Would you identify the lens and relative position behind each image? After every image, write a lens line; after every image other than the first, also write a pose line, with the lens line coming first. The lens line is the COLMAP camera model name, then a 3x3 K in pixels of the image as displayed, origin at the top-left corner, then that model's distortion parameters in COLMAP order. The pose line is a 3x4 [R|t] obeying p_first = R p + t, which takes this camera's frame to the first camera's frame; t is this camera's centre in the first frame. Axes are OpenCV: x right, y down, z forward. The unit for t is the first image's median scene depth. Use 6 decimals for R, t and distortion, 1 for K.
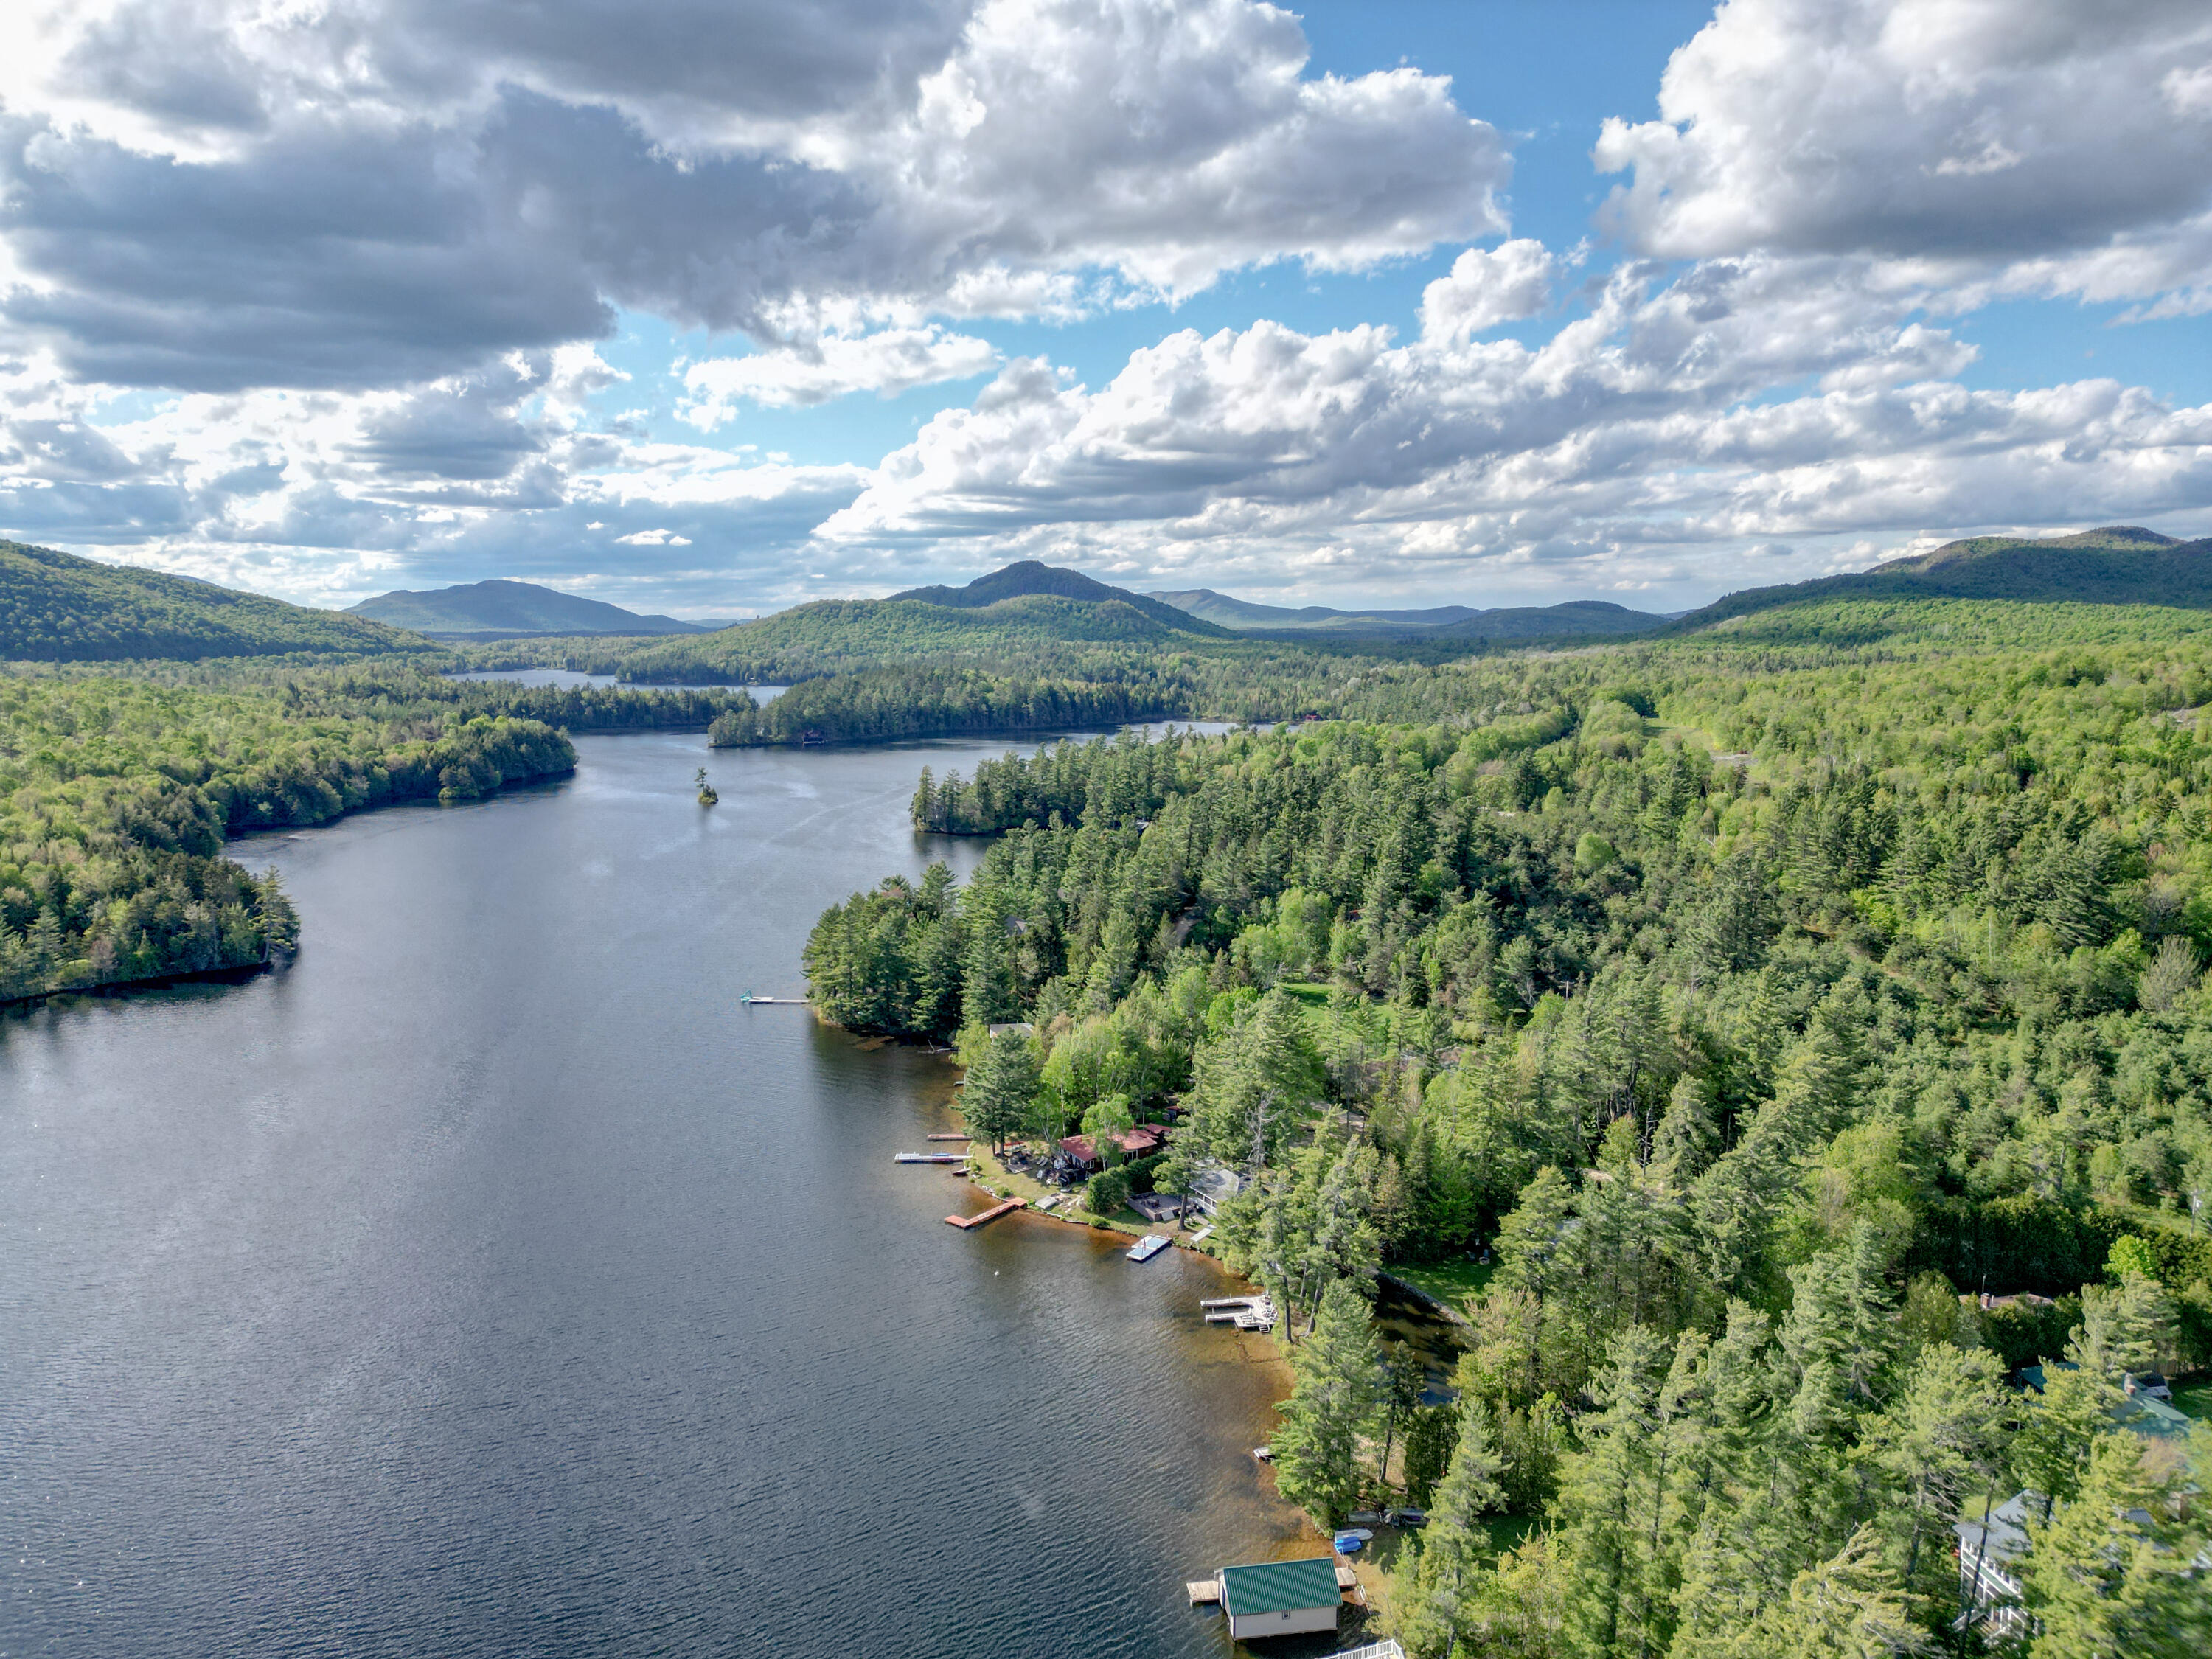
lens RADIAL K [[1531.0, 0, 1100.3], [0, 1531.0, 832.6], [0, 0, 1]] dist [0.087263, -0.093746]
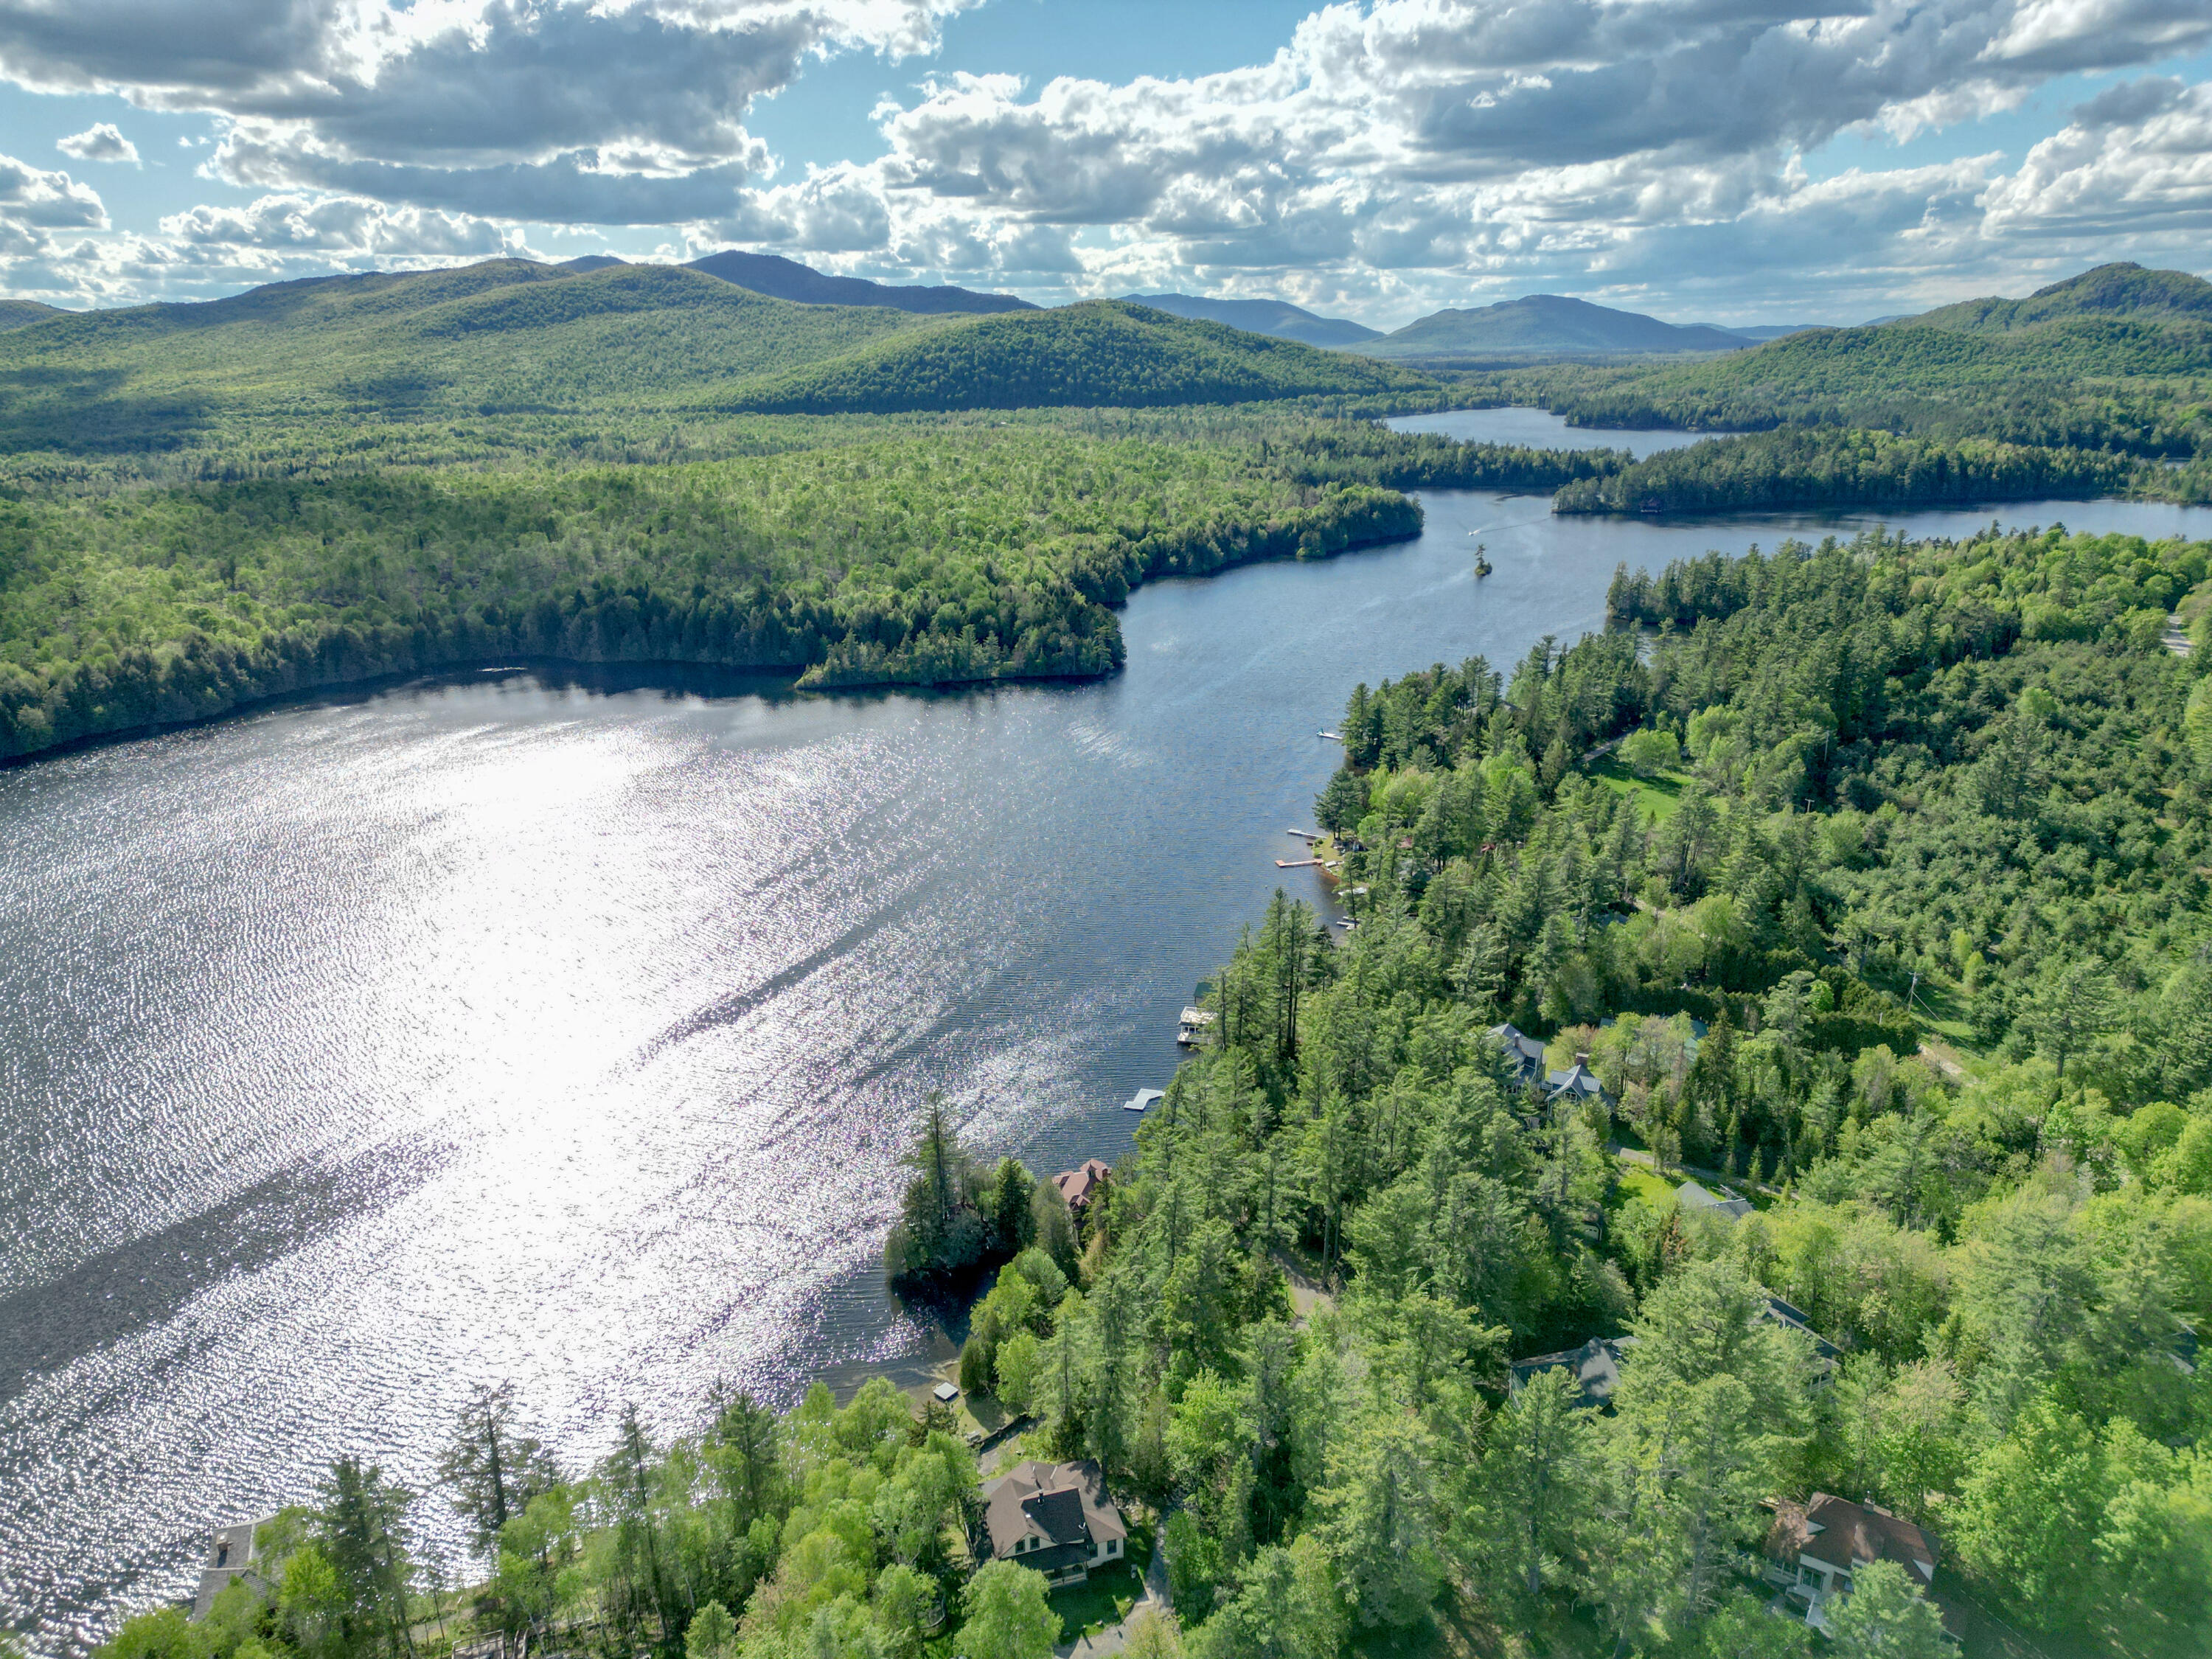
lens RADIAL K [[1531.0, 0, 1100.3], [0, 1531.0, 832.6], [0, 0, 1]] dist [0.087263, -0.093746]
pose [[0.803784, 0.169567, -0.570243, 0.232396], [-0.065583, 0.977933, 0.198356, -0.040487], [0.591295, -0.122037, 0.797168, -0.184212]]
